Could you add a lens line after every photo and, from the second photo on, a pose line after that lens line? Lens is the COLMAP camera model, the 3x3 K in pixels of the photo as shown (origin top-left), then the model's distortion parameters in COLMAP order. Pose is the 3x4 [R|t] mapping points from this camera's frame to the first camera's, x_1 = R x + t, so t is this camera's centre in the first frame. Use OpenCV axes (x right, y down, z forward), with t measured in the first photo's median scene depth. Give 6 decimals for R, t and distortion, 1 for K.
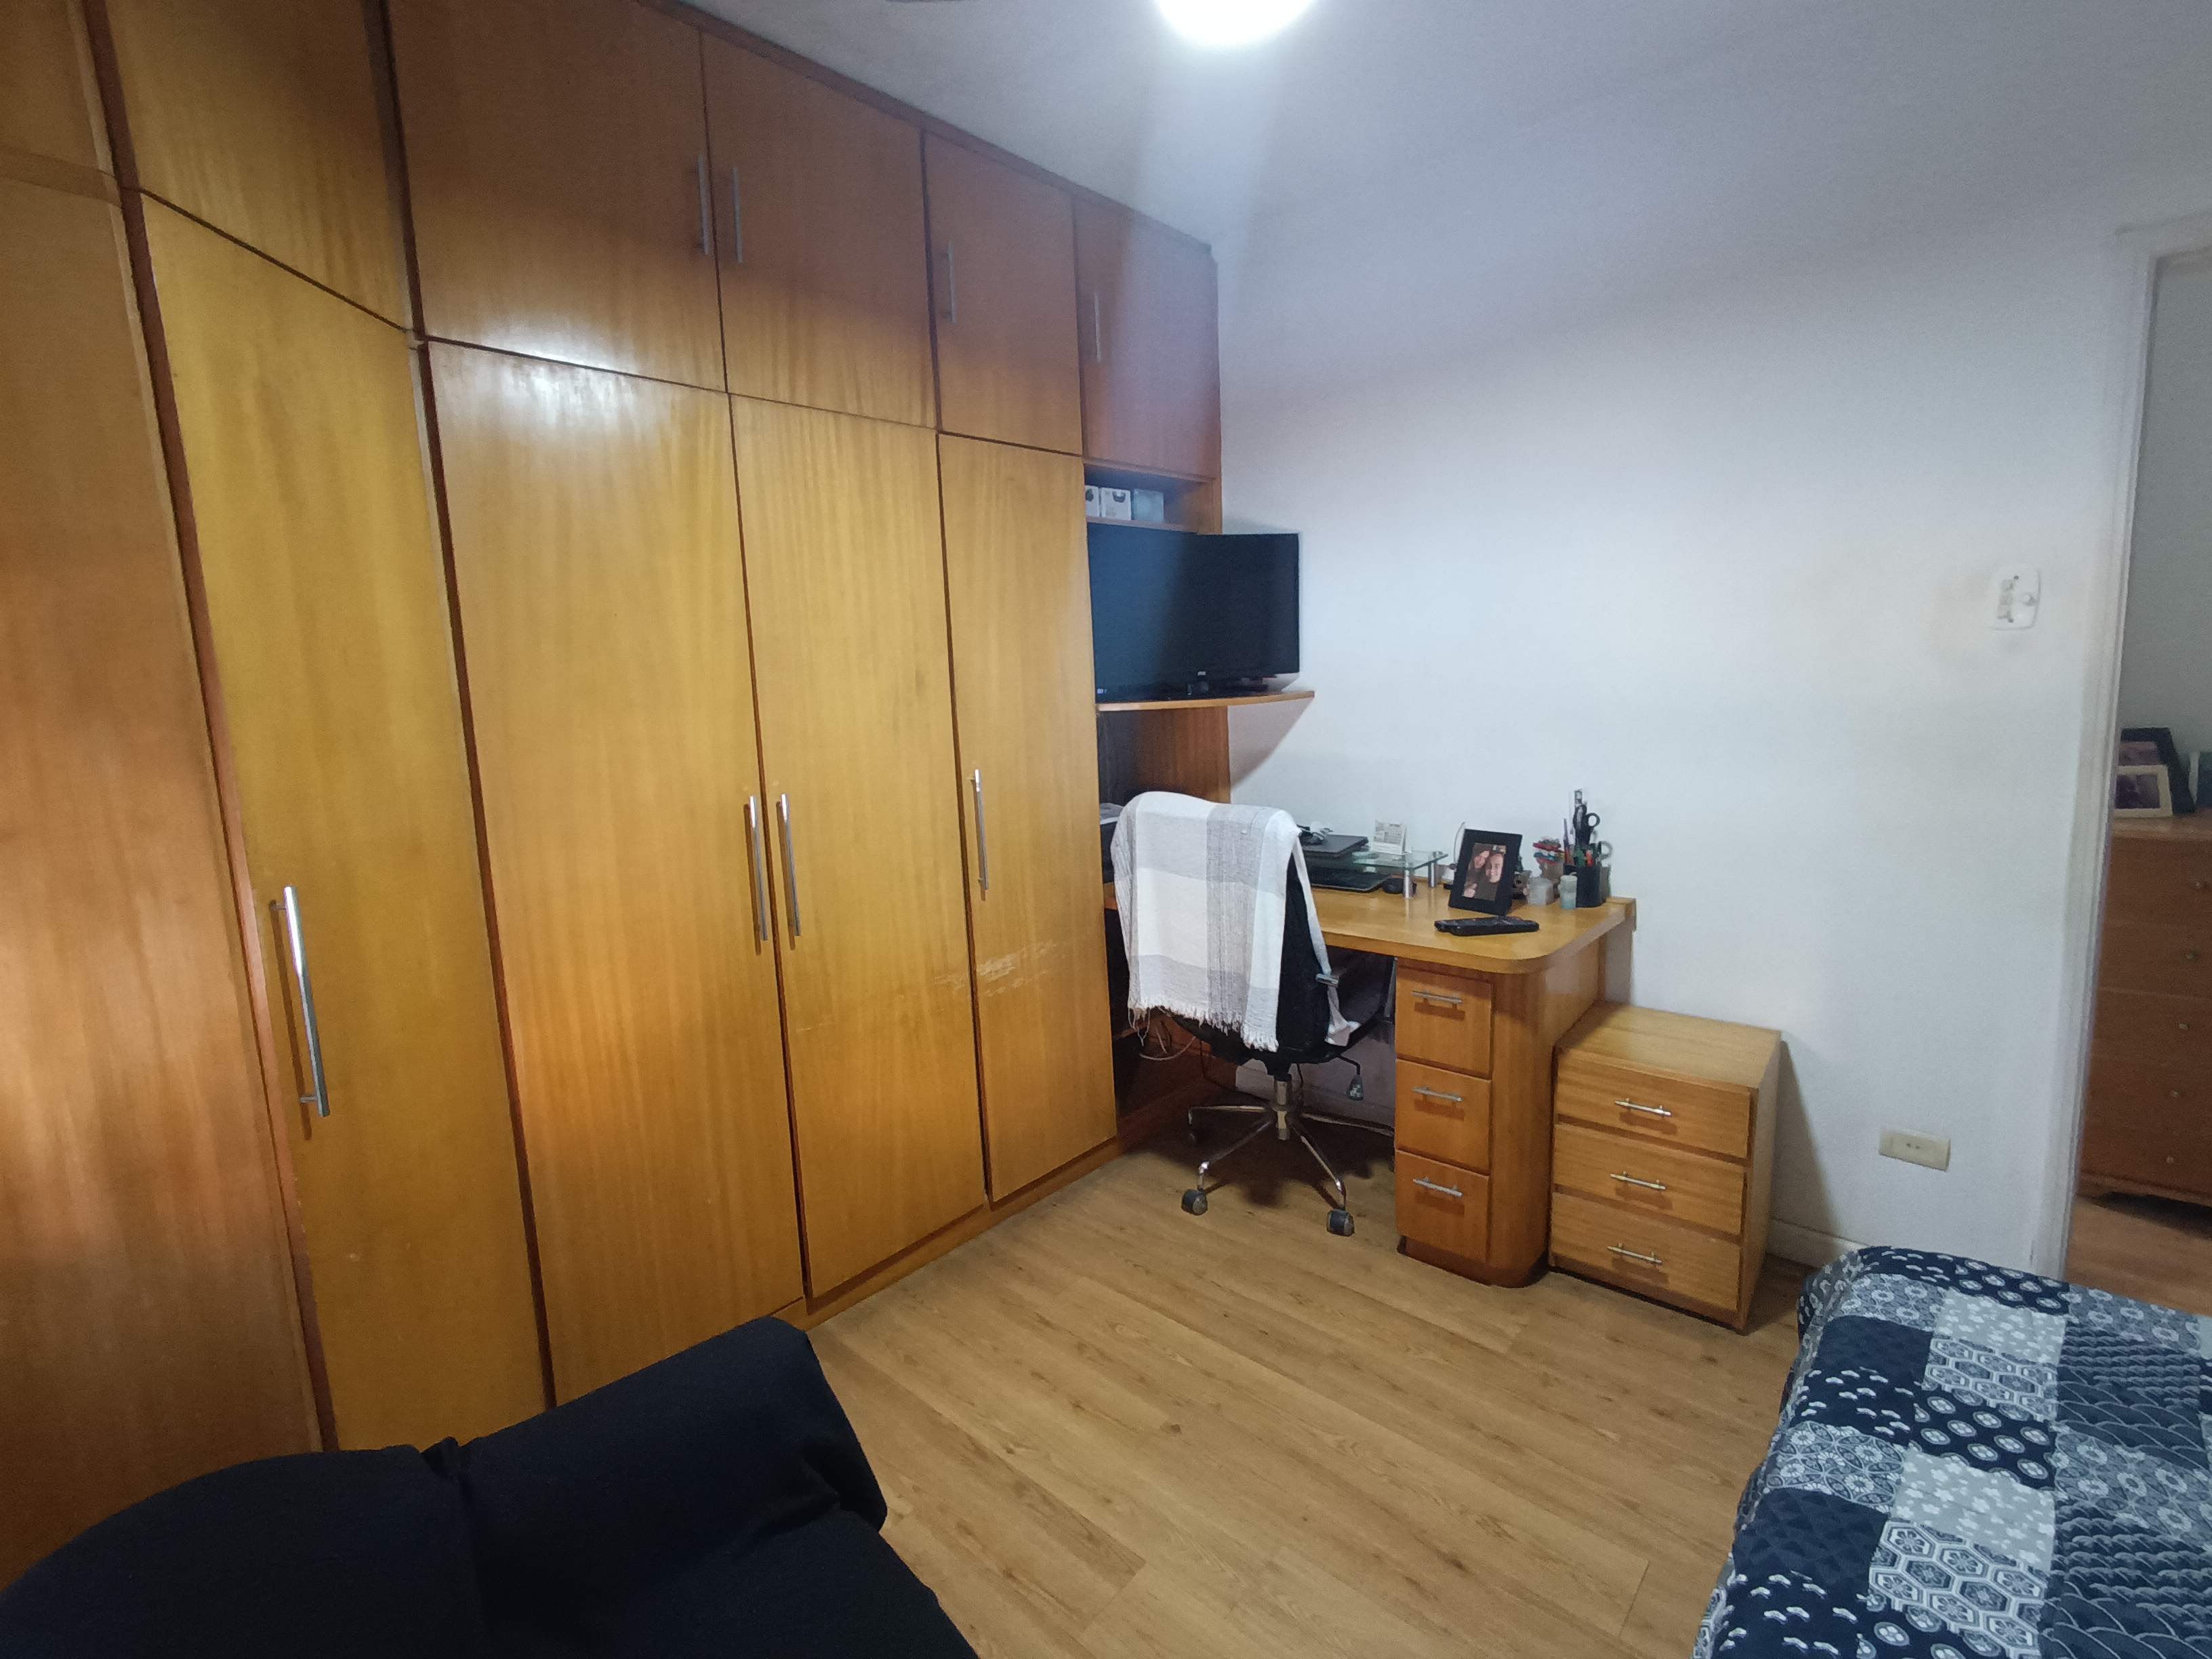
lens RADIAL K [[991.4, 0, 1086.4], [0, 991.4, 807.4], [0, 0, 1]] dist [0.000185, -0.011540]
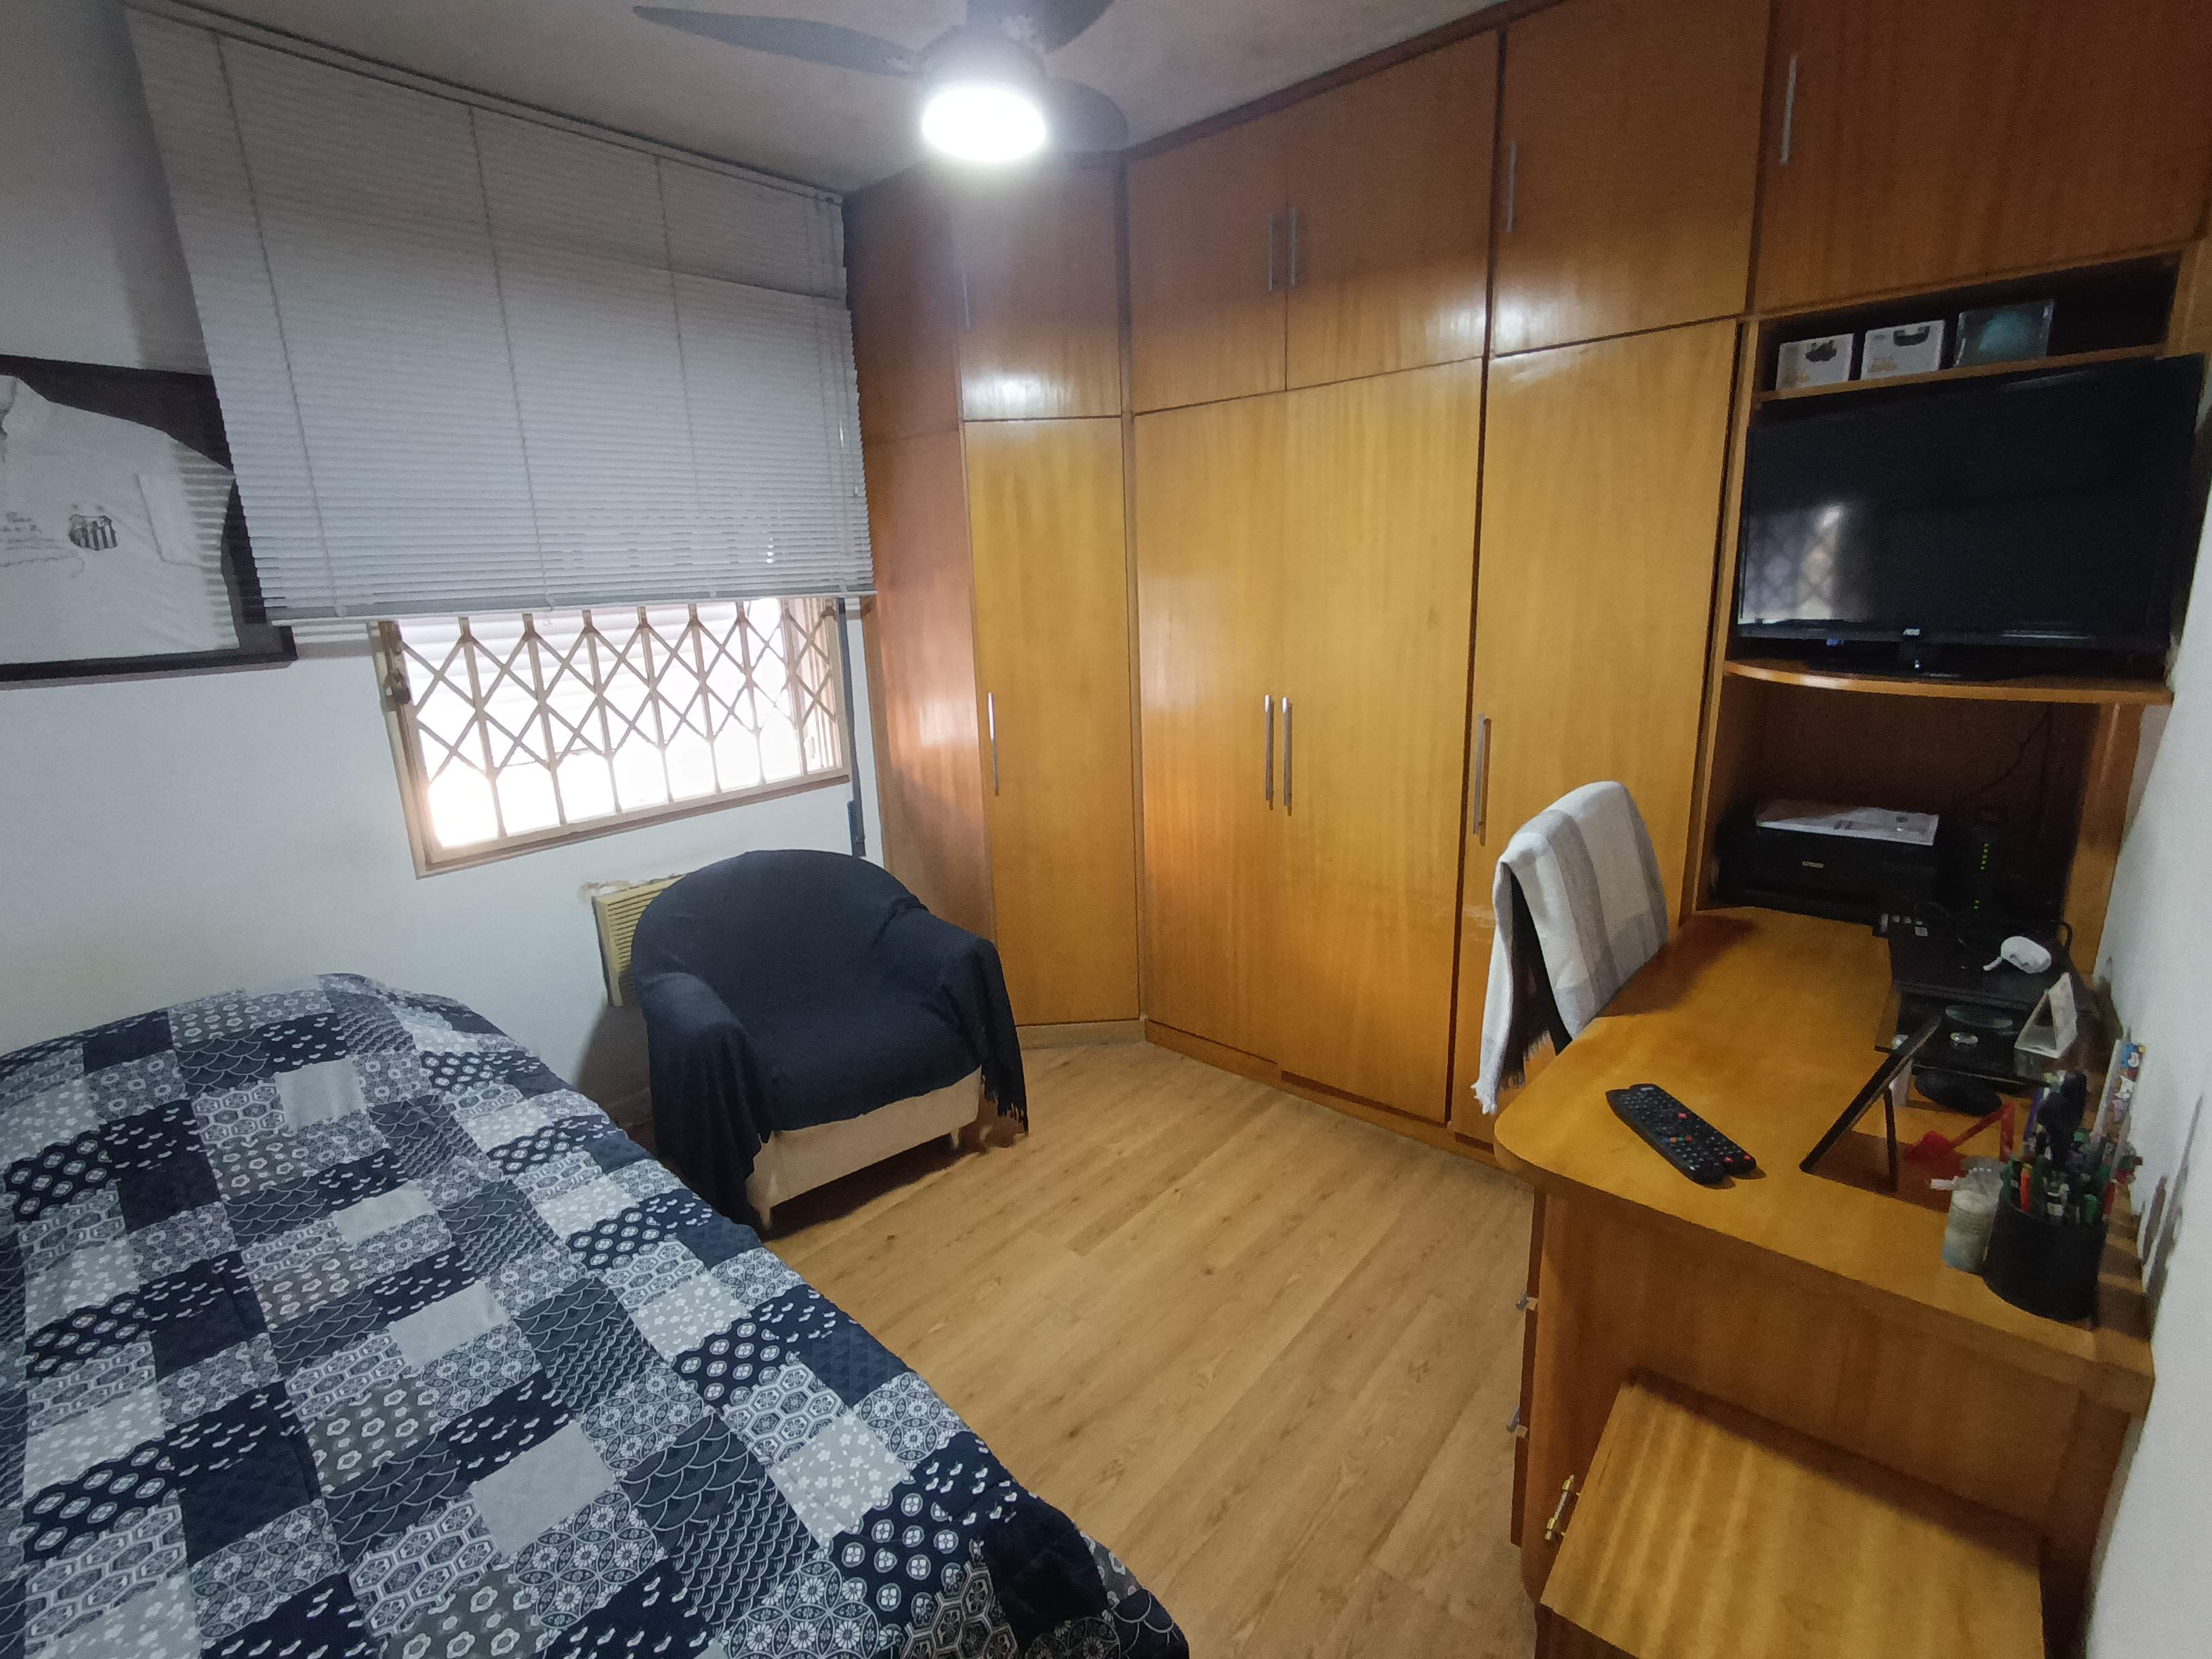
lens RADIAL K [[991.4, 0, 1086.4], [0, 991.4, 807.4], [0, 0, 1]] dist [0.000185, -0.011540]
pose [[0.031859, 0.275083, -0.960892, 1.062343], [-0.098160, 0.957594, 0.270885, -0.220418], [0.994661, 0.085692, 0.057510, 0.717304]]
